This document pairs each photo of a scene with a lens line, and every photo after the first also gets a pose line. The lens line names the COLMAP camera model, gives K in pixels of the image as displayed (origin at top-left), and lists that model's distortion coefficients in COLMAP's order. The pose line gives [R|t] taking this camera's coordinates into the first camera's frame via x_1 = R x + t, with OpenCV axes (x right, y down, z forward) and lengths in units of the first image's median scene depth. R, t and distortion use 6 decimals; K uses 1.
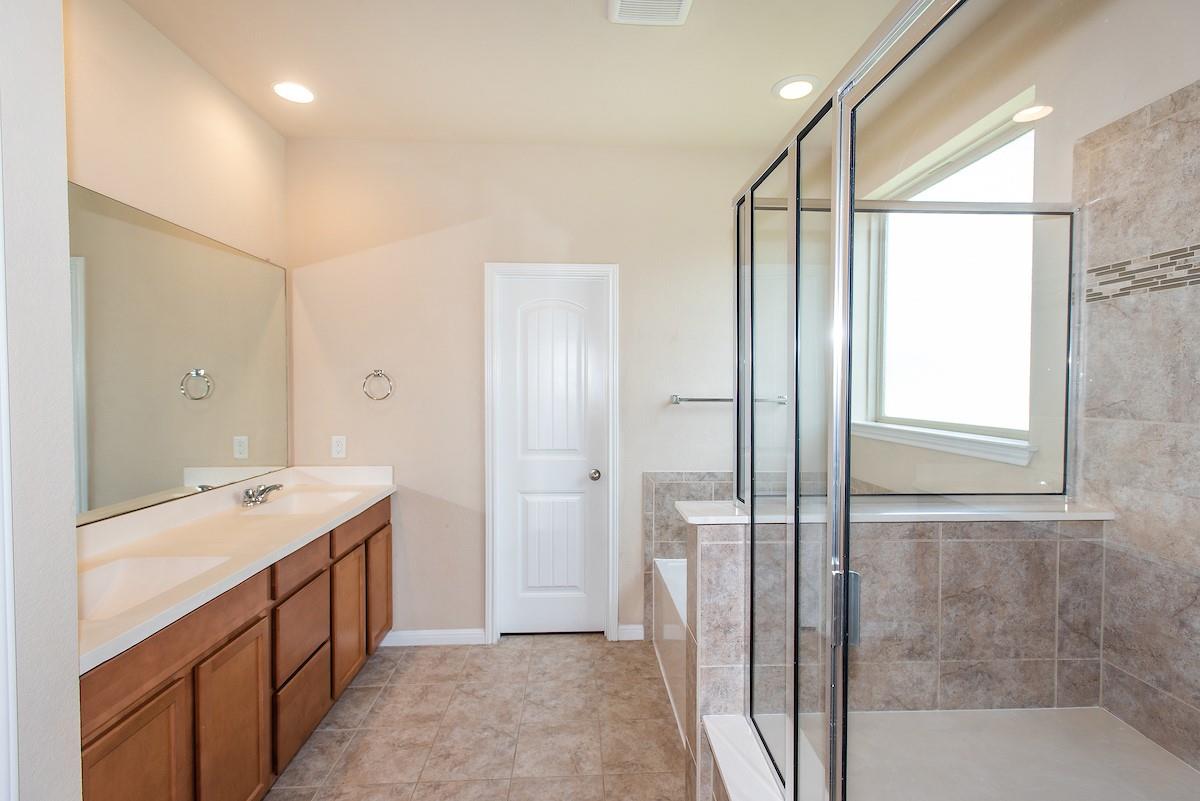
lens RADIAL K [[557.8, 0, 593.1], [0, 557.8, 400.2], [0, 0, 1]] dist [0.012221, -0.001682]
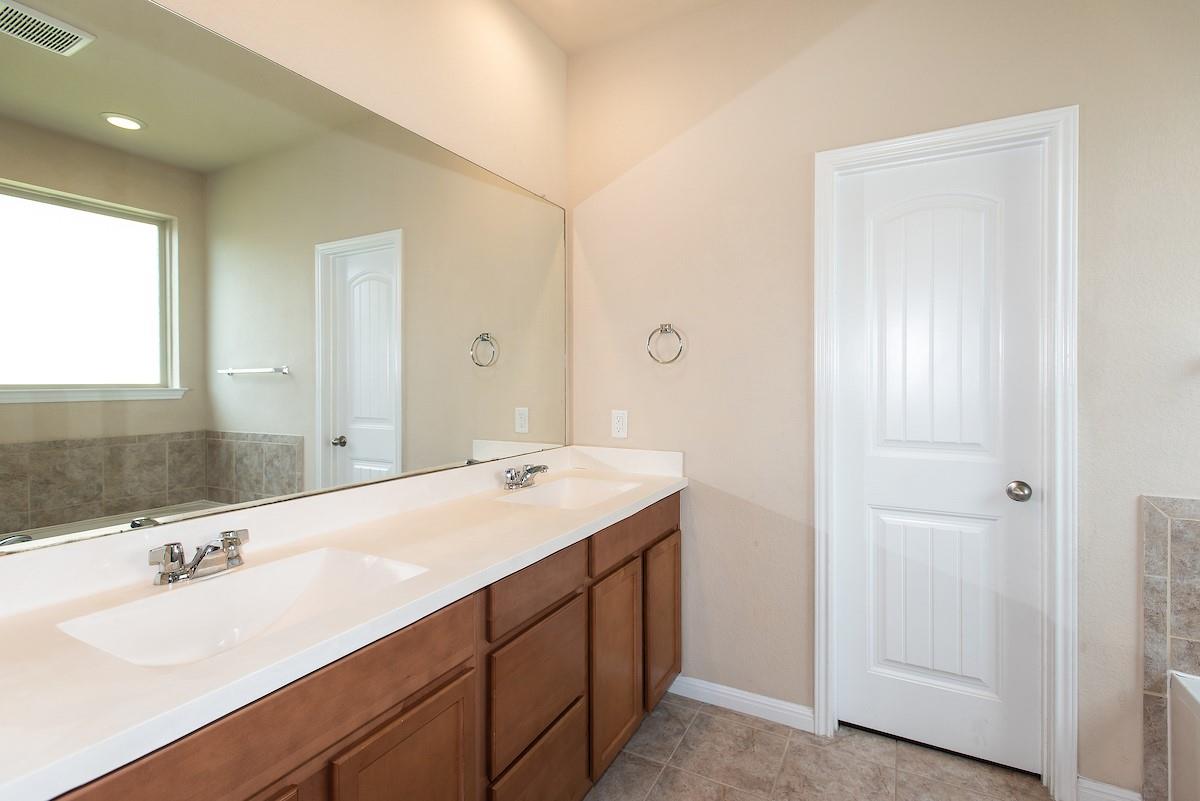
lens RADIAL K [[567.7, 0, 599.1], [0, 567.7, 383.2], [0, 0, 1]] dist [0.011392, -0.000223]
pose [[0.862726, 0.000574, -0.505671, -0.074470], [-0.009220, 0.999851, -0.014594, 0.038699], [0.505588, 0.017253, 0.862603, 0.295806]]
